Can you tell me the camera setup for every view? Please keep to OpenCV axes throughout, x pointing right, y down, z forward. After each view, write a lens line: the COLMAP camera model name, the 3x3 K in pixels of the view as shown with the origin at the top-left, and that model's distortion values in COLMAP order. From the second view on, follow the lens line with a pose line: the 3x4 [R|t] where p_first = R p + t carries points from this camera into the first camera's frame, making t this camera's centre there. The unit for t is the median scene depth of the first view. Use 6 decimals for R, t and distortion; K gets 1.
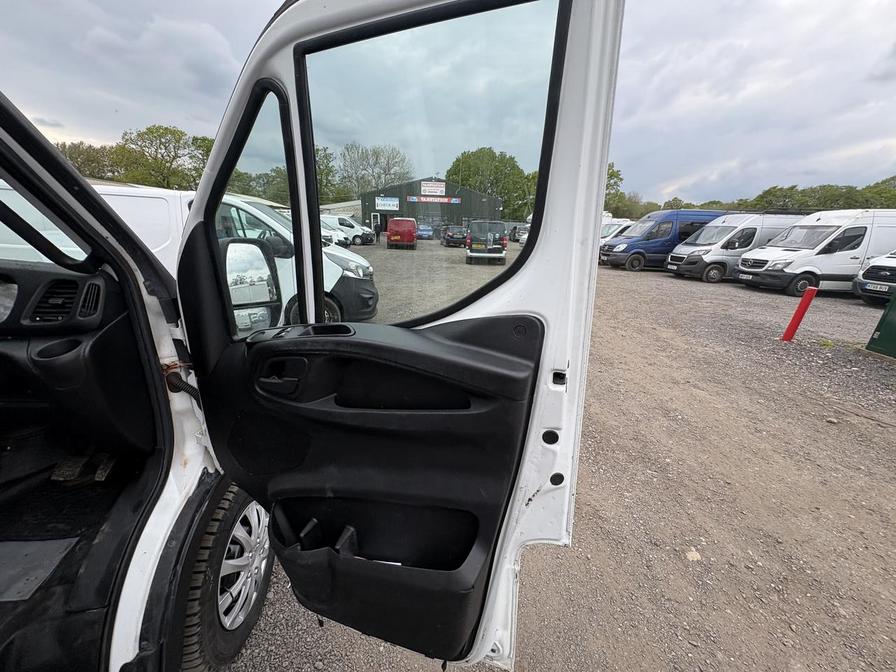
lens RADIAL K [[355.3, 0, 447.5], [0, 355.3, 337.3], [0, 0, 1]] dist [-0.000029, -0.000203]
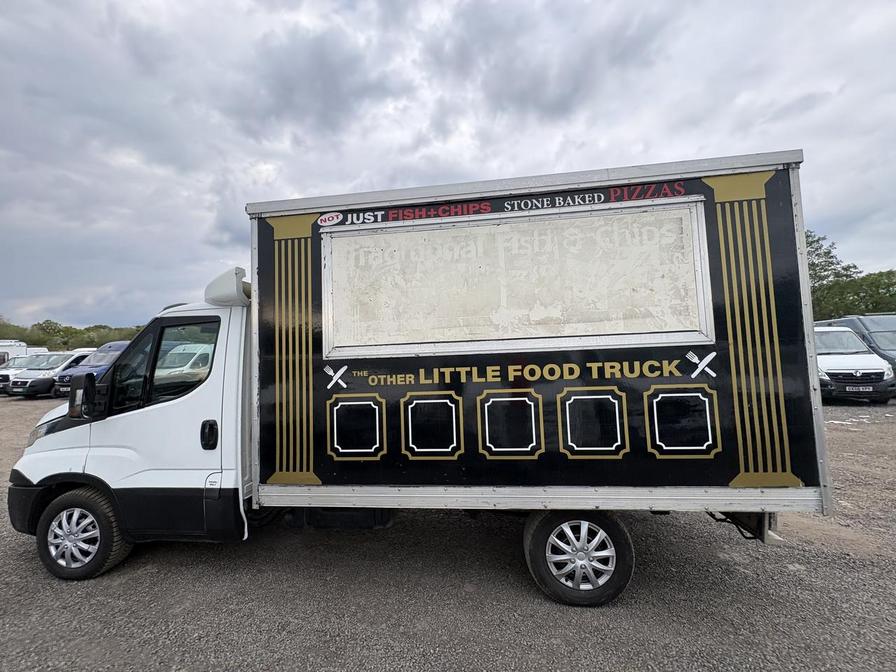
lens RADIAL K [[355.3, 0, 449.7], [0, 355.3, 338.4], [0, 0, 1]] dist [-0.000029, -0.000203]
pose [[0.172013, -0.002790, 0.985091, -0.231233], [0.323982, 0.944527, -0.053897, 0.021980], [-0.930294, 0.328423, 0.163374, -0.108217]]
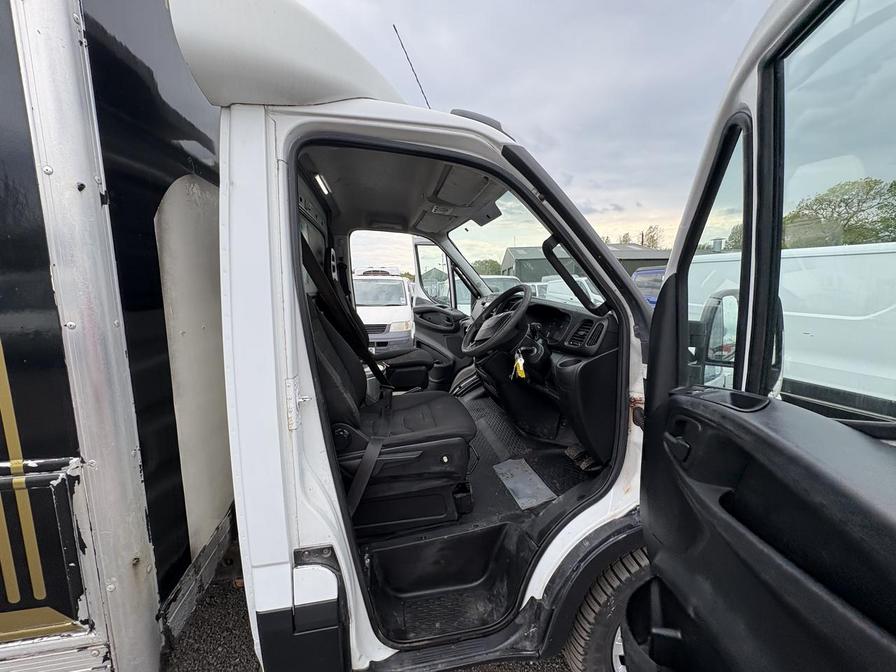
lens RADIAL K [[355.3, 0, 449.9], [0, 355.3, 339.6], [0, 0, 1]] dist [-0.000029, -0.000203]
pose [[0.122130, 0.105455, -0.986896, 0.018987], [-0.269020, 0.960634, 0.069357, -0.001892], [0.955360, 0.257024, 0.145692, 0.016542]]
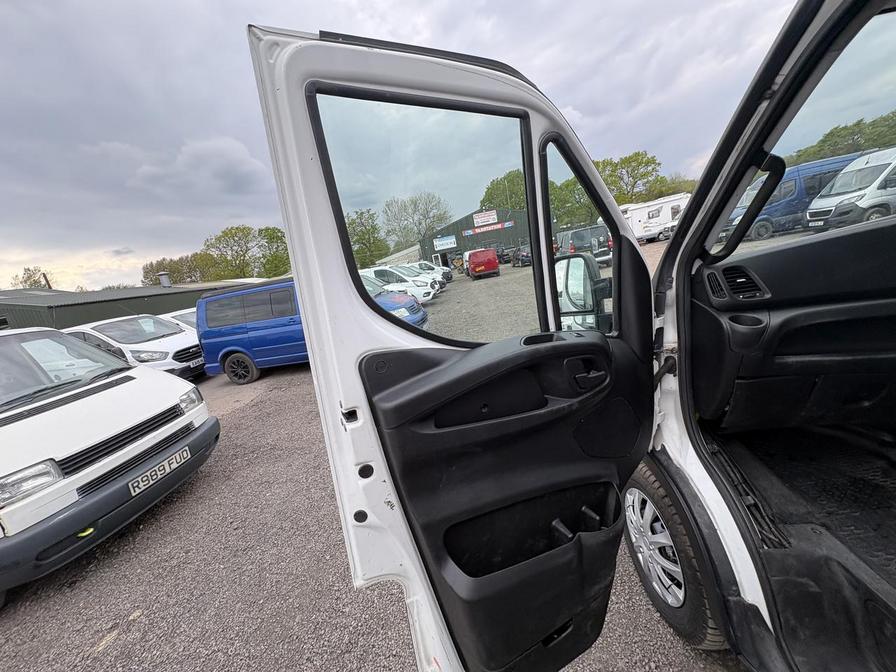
lens RADIAL K [[355.3, 0, 447.9], [0, 355.3, 337.0], [0, 0, 1]] dist [-0.000029, -0.000203]
pose [[0.970584, -0.205292, -0.125787, -0.150056], [0.193672, 0.976093, -0.098658, -0.002767], [0.143034, 0.071394, 0.987139, -0.016092]]
